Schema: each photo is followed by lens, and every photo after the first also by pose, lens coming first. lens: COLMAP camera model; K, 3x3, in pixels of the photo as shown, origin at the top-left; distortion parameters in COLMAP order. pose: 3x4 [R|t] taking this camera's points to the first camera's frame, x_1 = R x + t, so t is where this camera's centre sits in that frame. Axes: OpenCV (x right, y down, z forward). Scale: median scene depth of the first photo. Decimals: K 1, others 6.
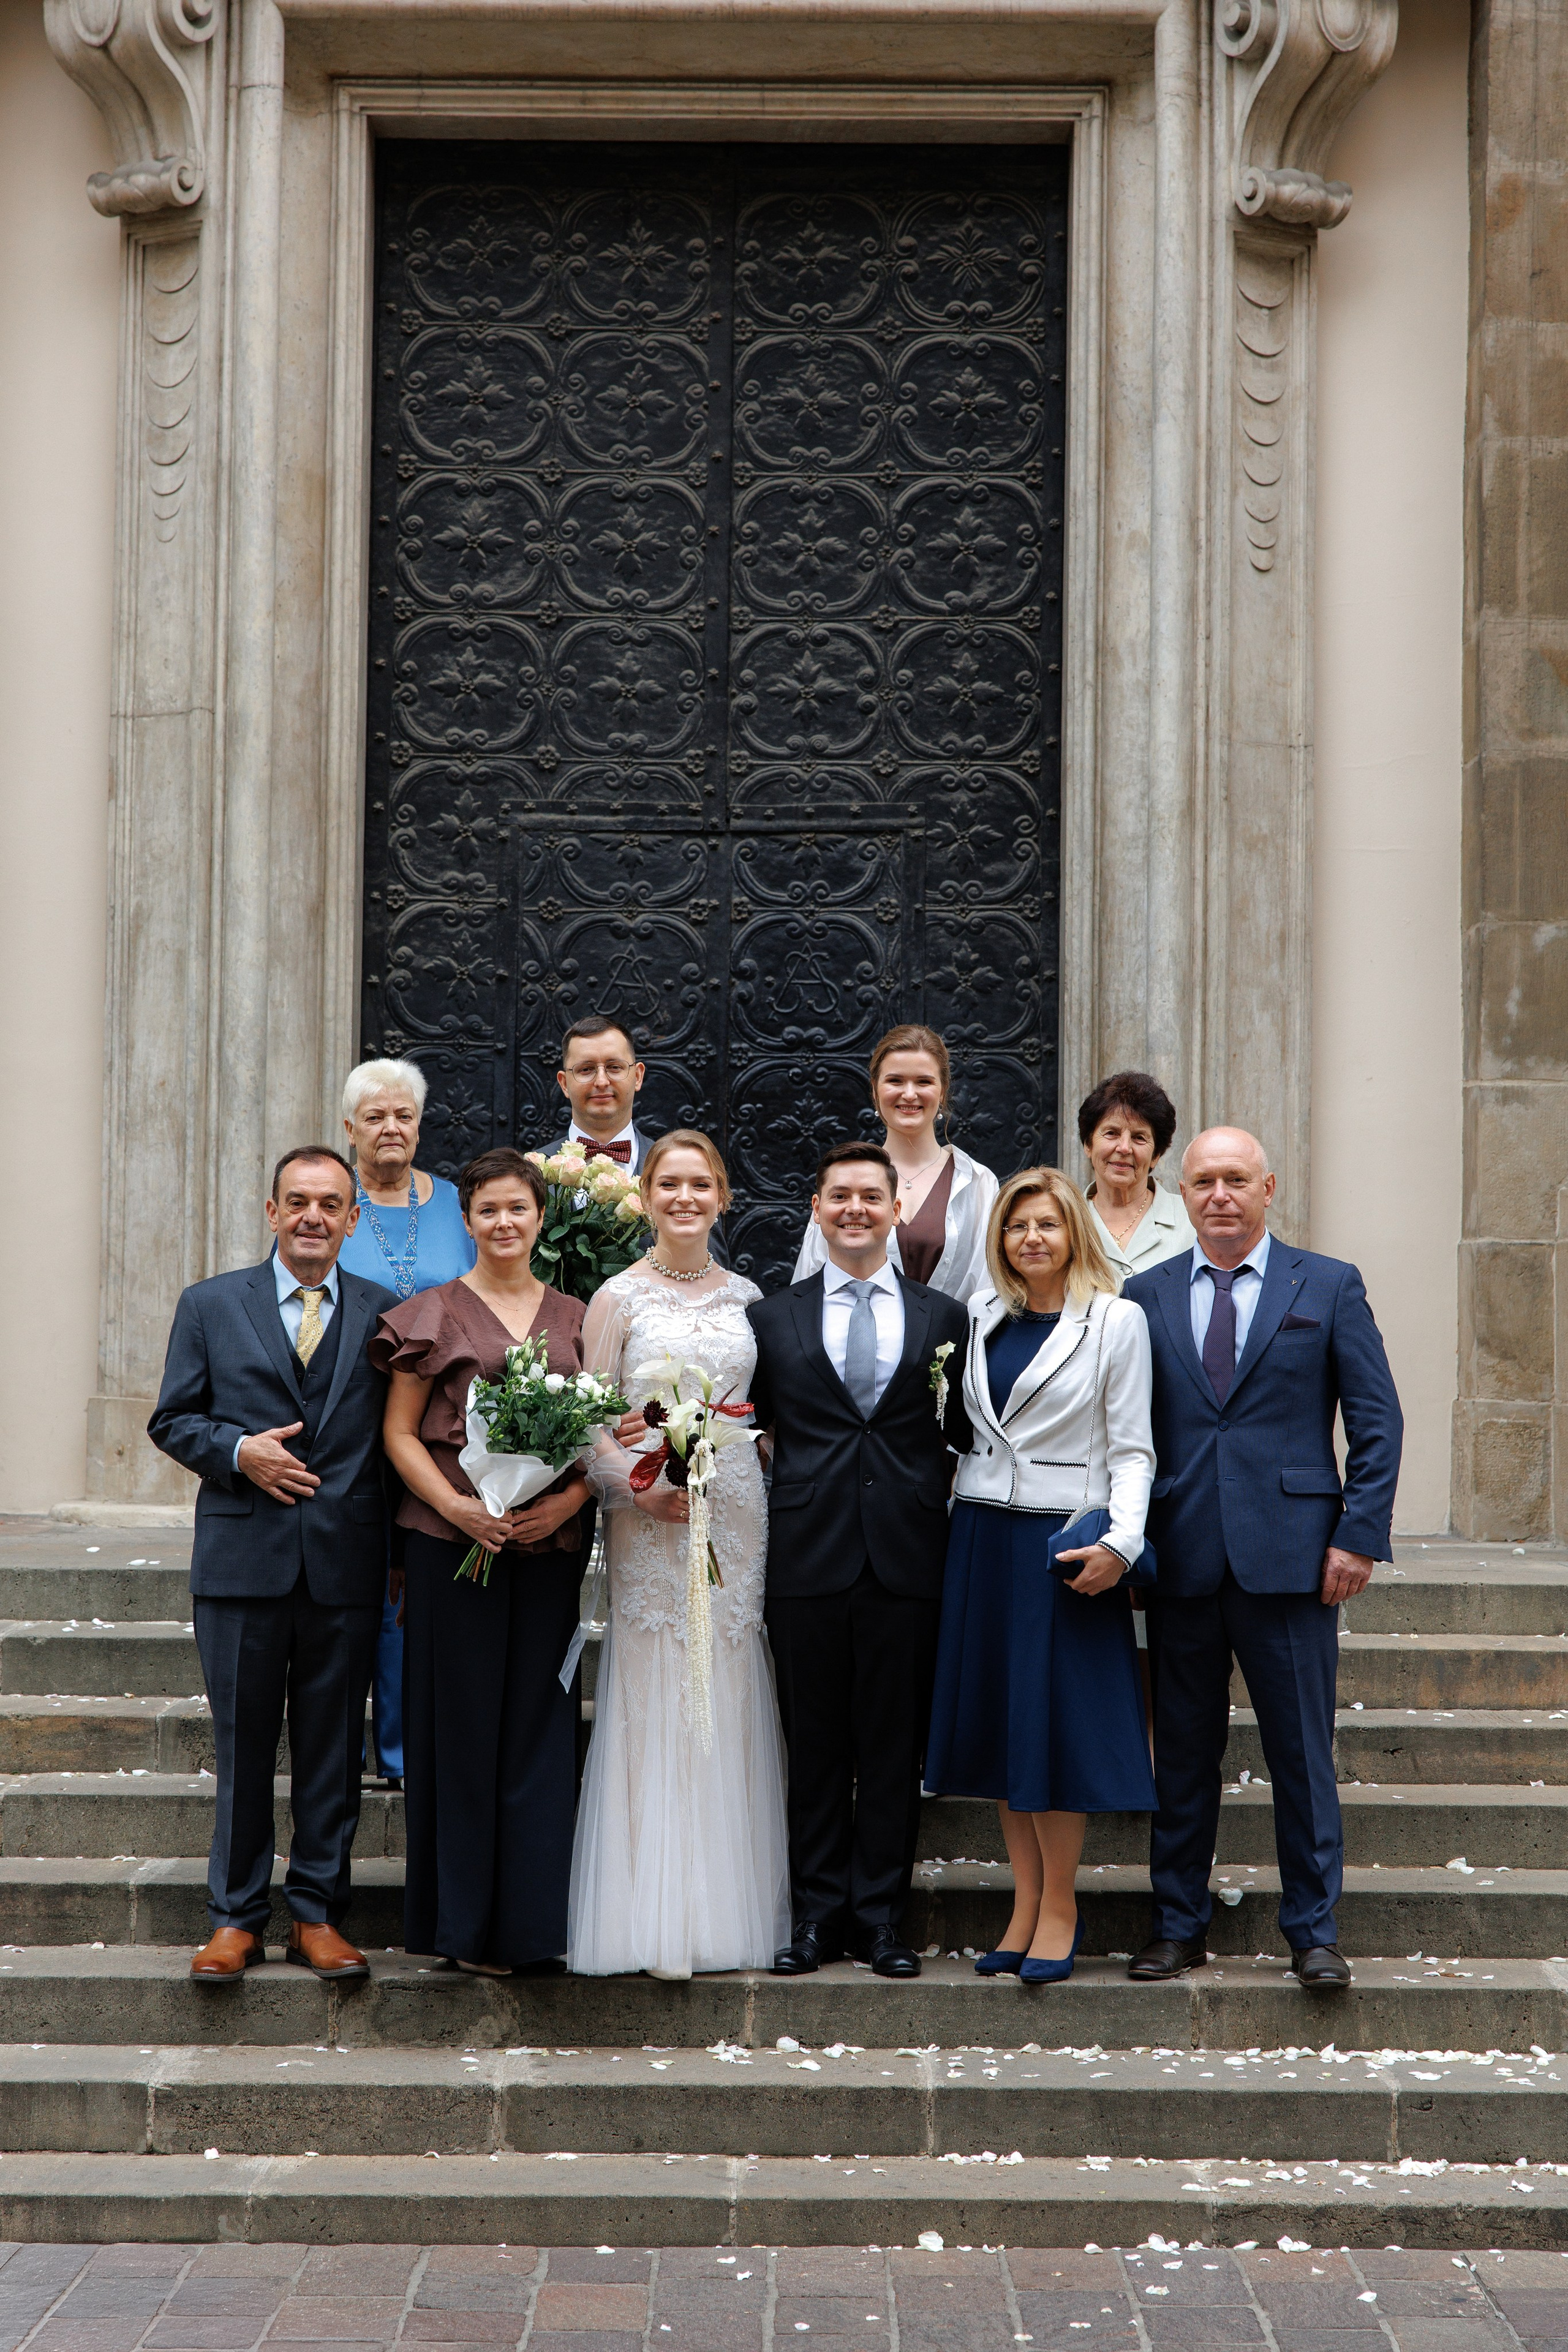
lens RADIAL K [[4380.0, 0, 772.6], [0, 4380.0, 1177.1], [0, 0, 1]] dist [0.019752, 0.060264]
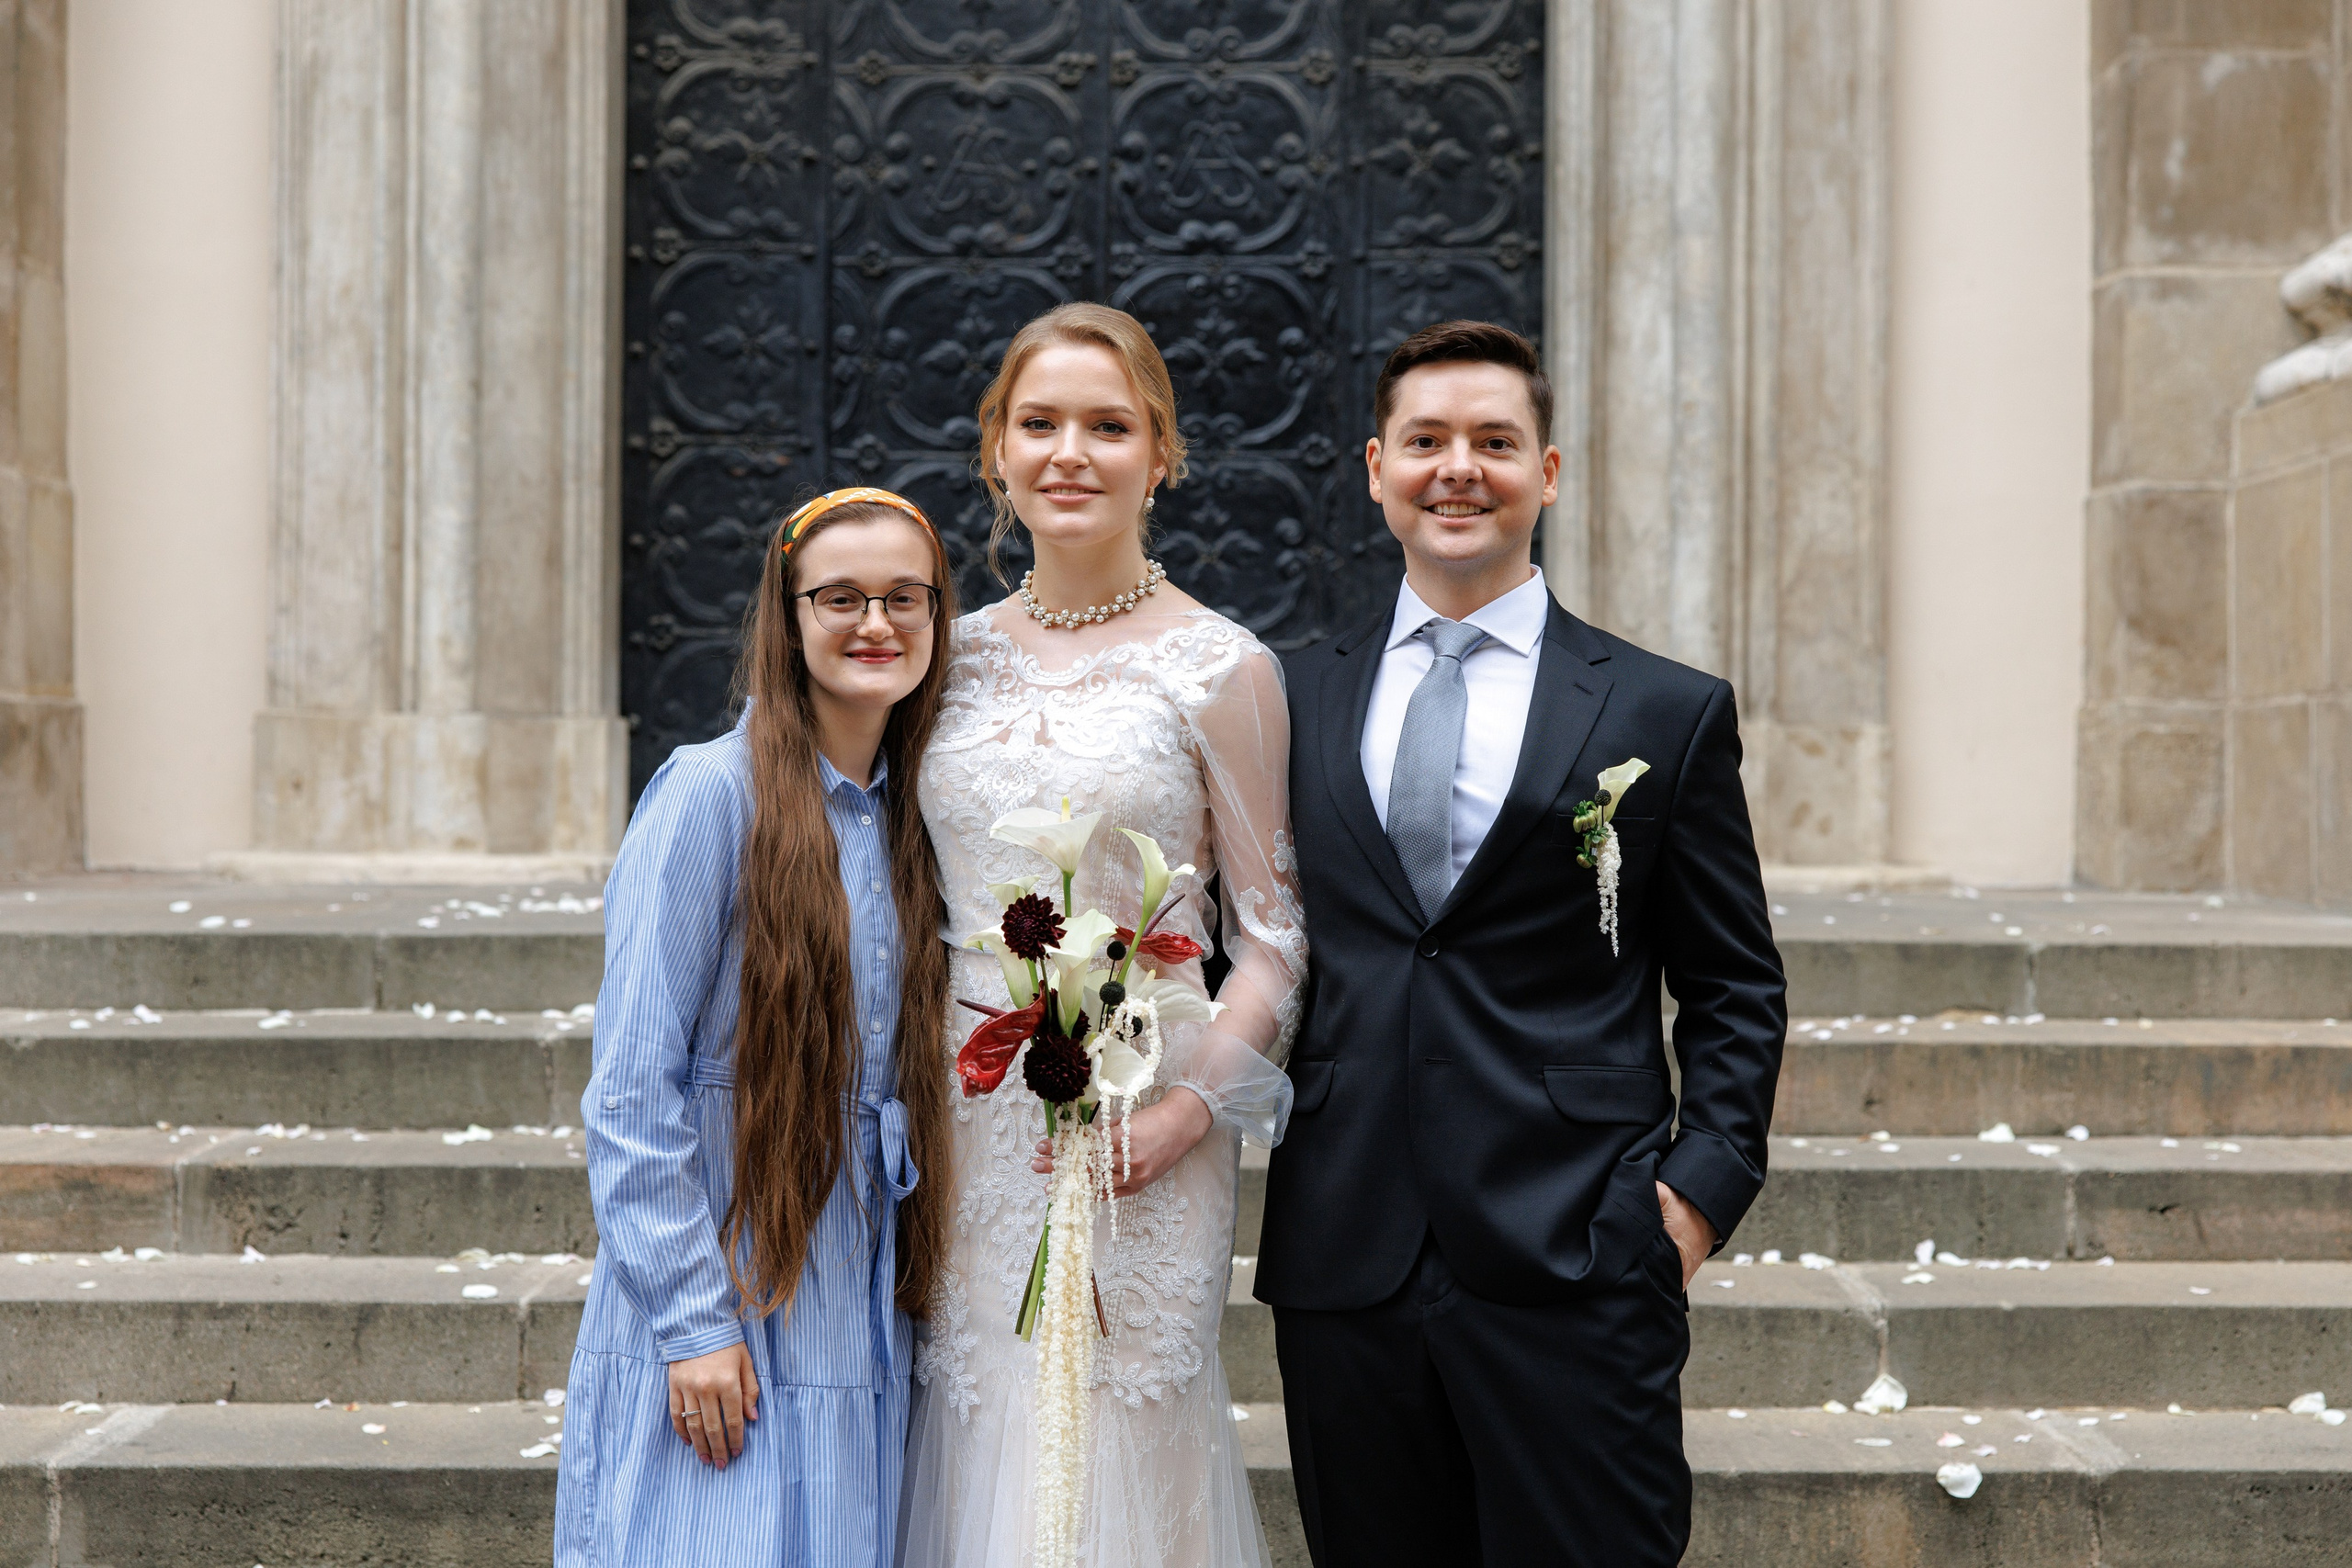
lens RADIAL K [[3552.5, 0, 1177.9], [0, 3552.5, 782.6], [0, 0, 1]] dist [0.013655, 0.010857]
pose [[0.999986, -0.005169, -0.000943, 0.001930], [0.005202, 0.999232, 0.038837, 0.038530], [0.000741, -0.038842, 0.999245, 0.382736]]
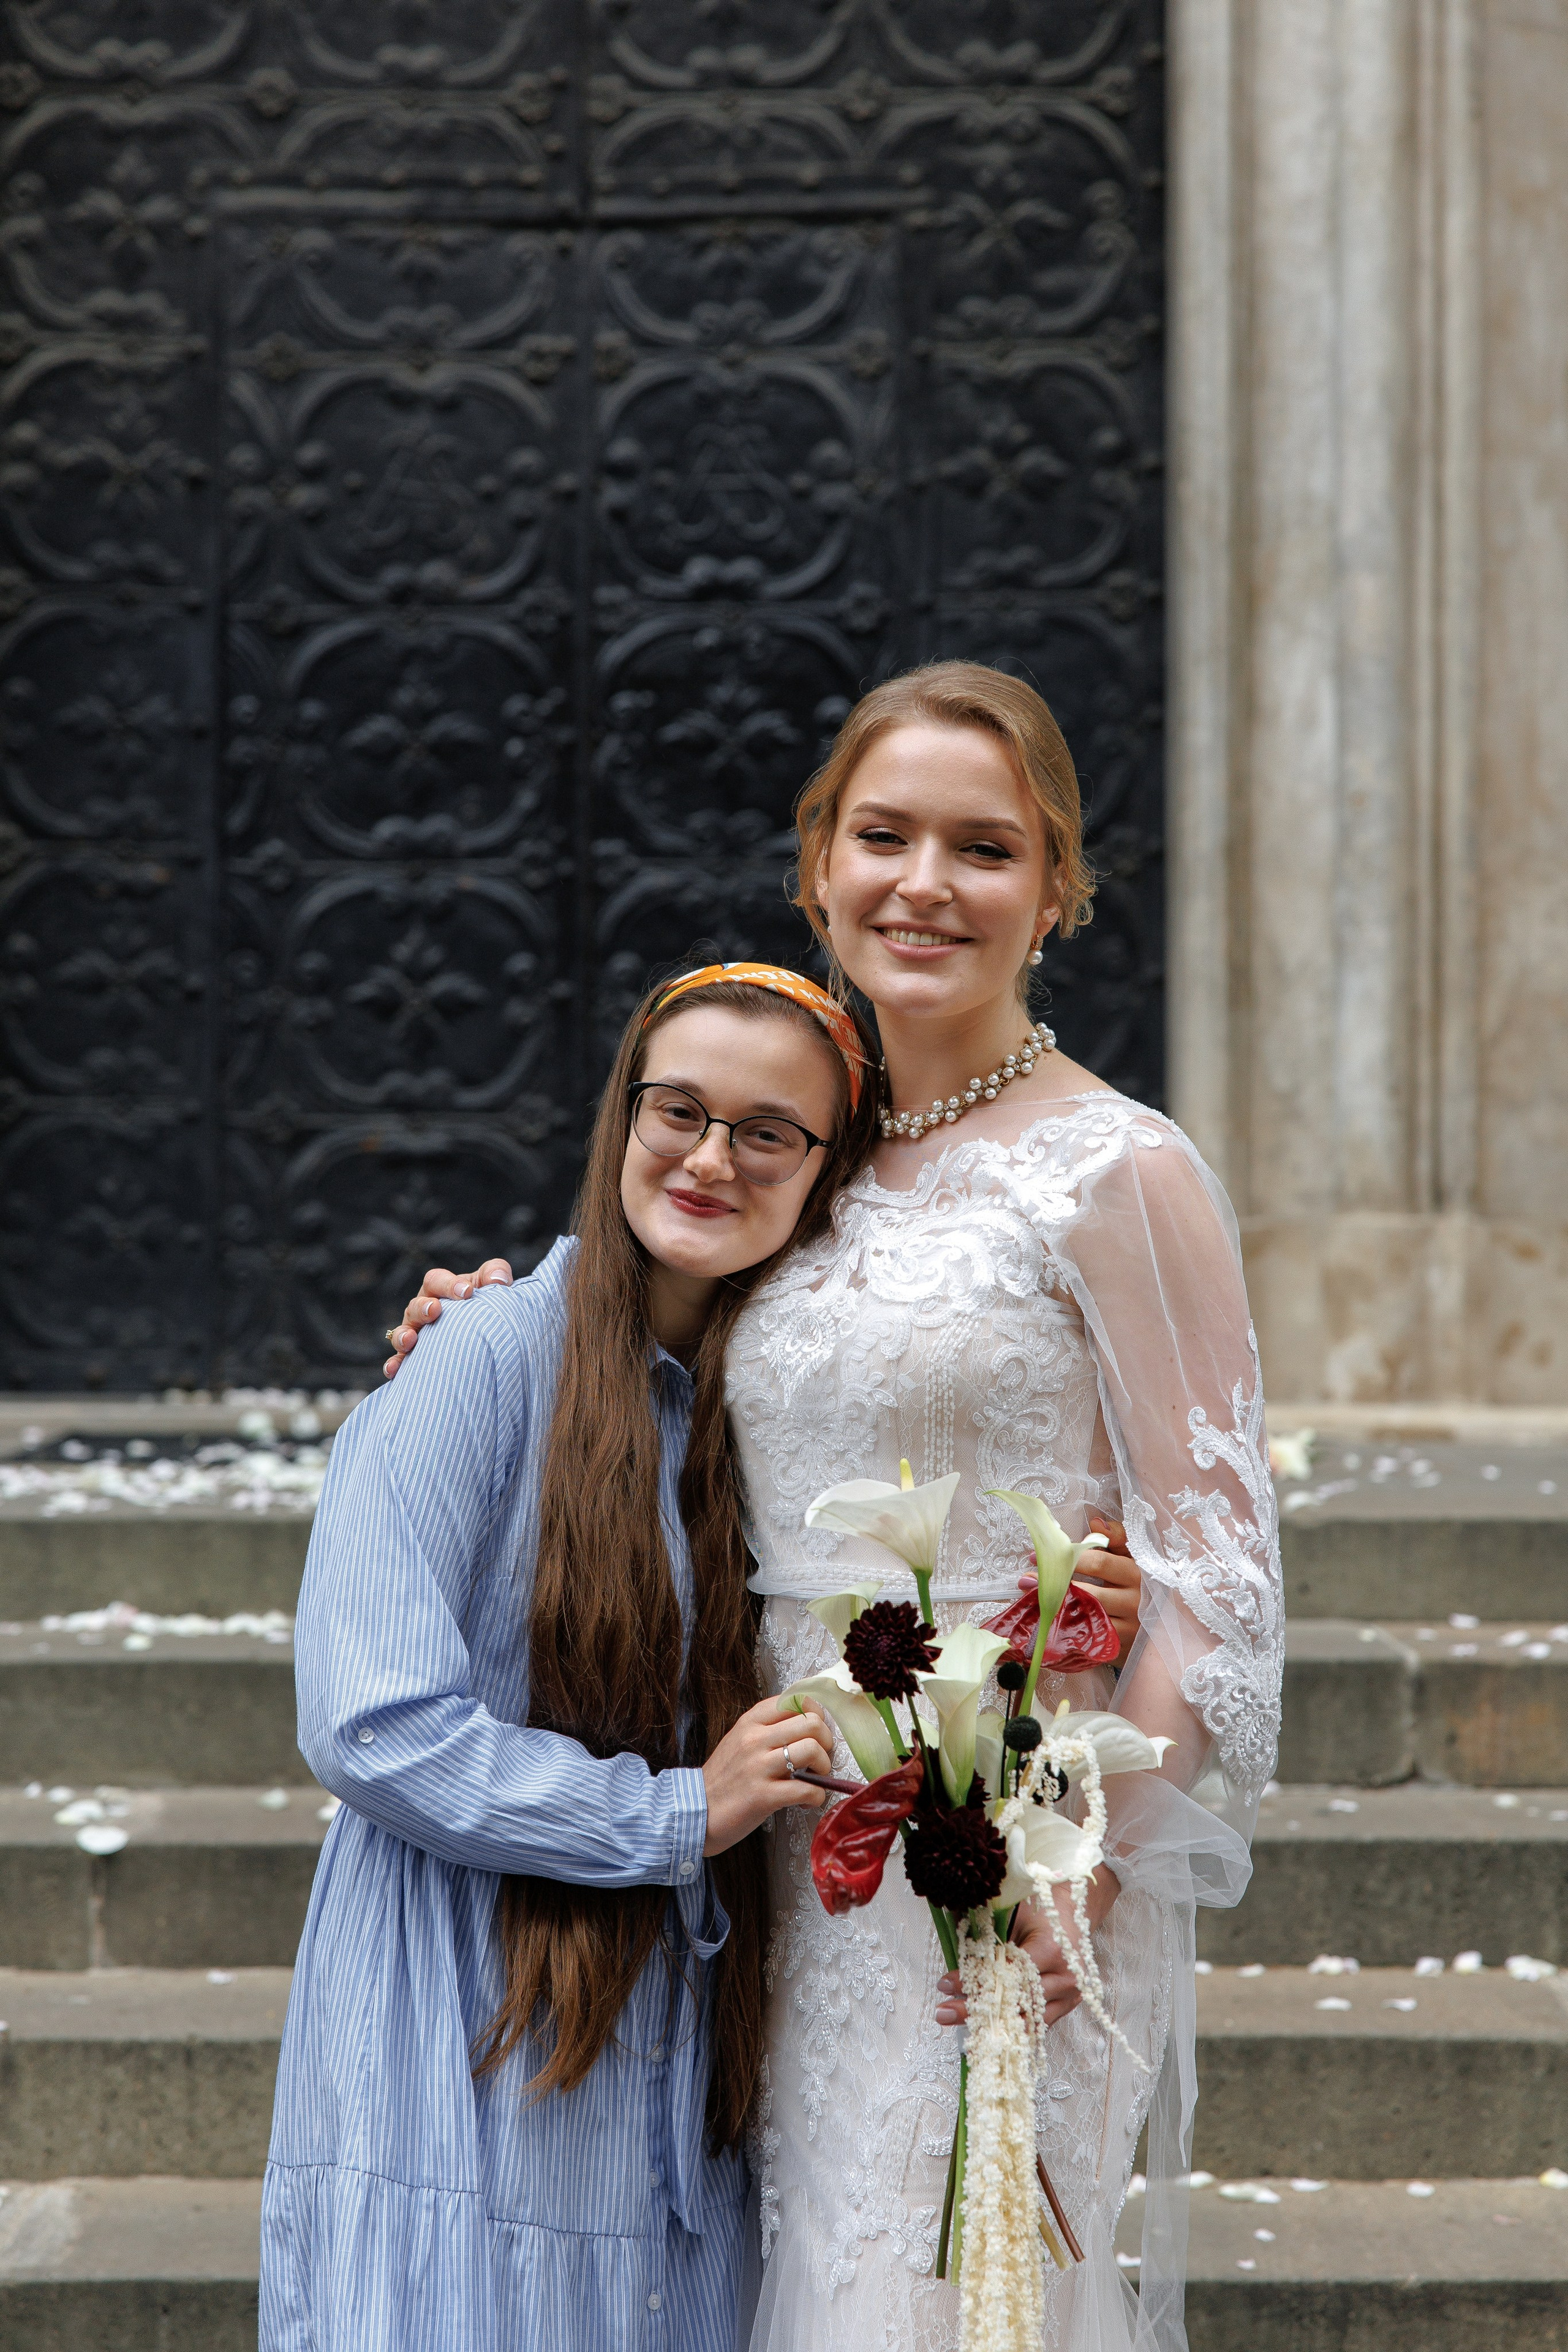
lens RADIAL K [[4432.8, 0, 758.7], [0, 4432.8, 1215.4], [0, 0, 1]] dist [0.047591, -0.161684]
pose [[0.999951, -0.009625, 0.002445, 0.009466], [0.009562, 0.999654, 0.024497, 0.037293], [-0.002680, -0.024472, 0.999697, 0.417596]]
